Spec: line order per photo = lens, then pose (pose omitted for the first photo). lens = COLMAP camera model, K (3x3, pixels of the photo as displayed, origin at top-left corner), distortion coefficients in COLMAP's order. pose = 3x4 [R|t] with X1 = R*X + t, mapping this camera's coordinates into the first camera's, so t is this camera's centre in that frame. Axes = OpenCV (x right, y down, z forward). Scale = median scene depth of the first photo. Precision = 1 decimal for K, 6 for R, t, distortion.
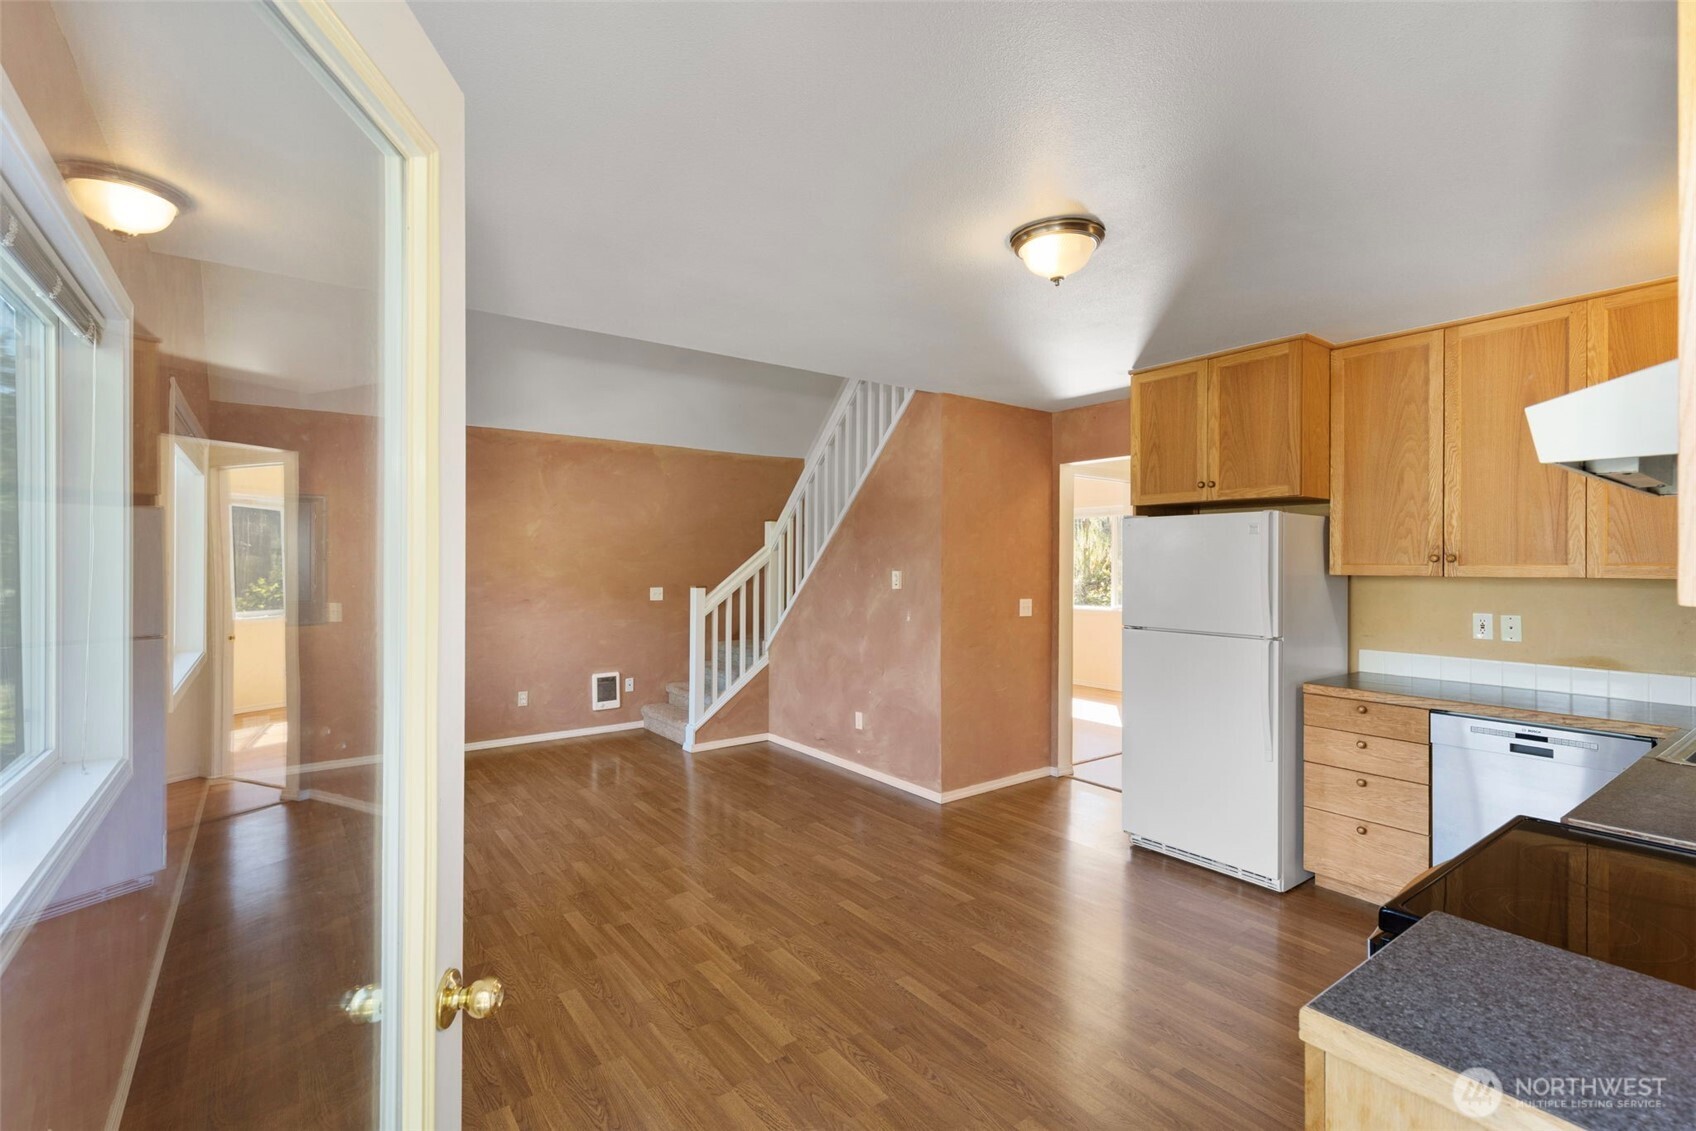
lens RADIAL K [[769.9, 0, 846.9], [0, 769.9, 561.1], [0, 0, 1]] dist [0.009022, -0.001208]
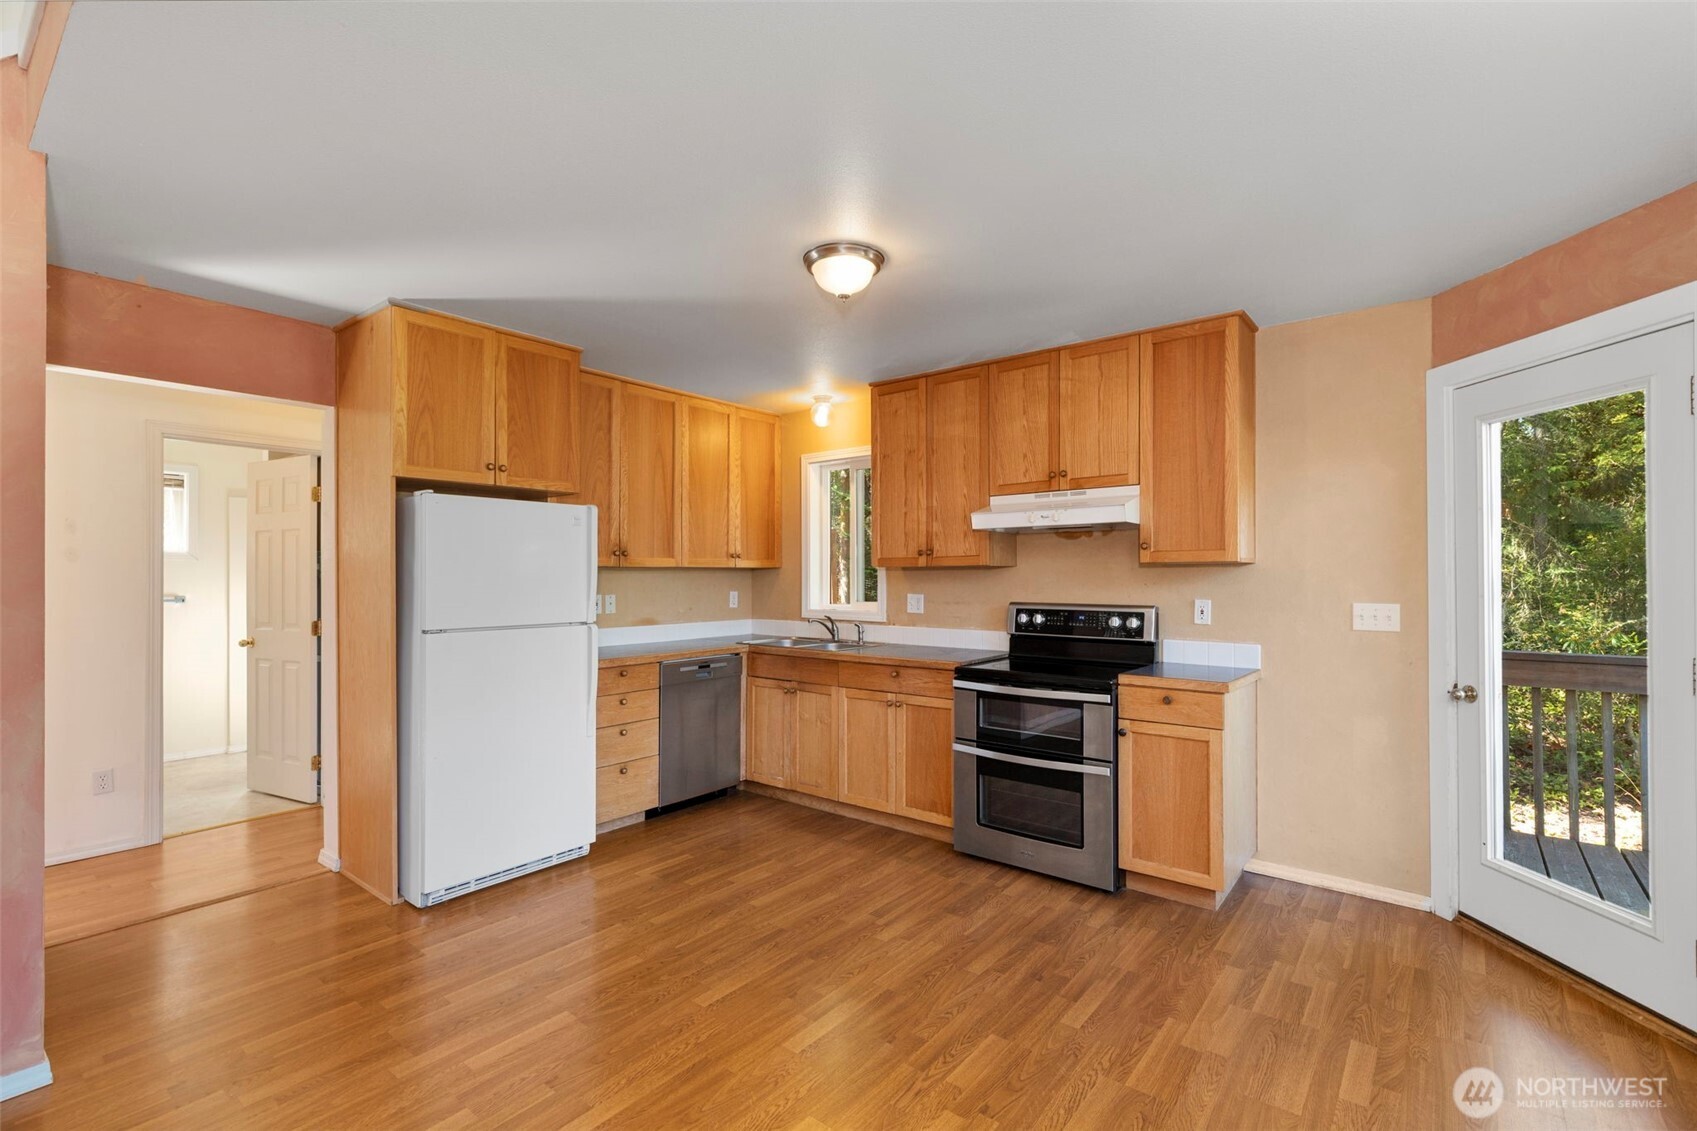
lens RADIAL K [[770.3, 0, 846.4], [0, 770.3, 571.6], [0, 0, 1]] dist [0.009022, -0.001208]
pose [[-0.257899, 0.002706, 0.966168, -0.577847], [0.001168, 0.999996, -0.002489, 0.030467], [-0.966171, 0.000487, -0.257901, 0.906233]]
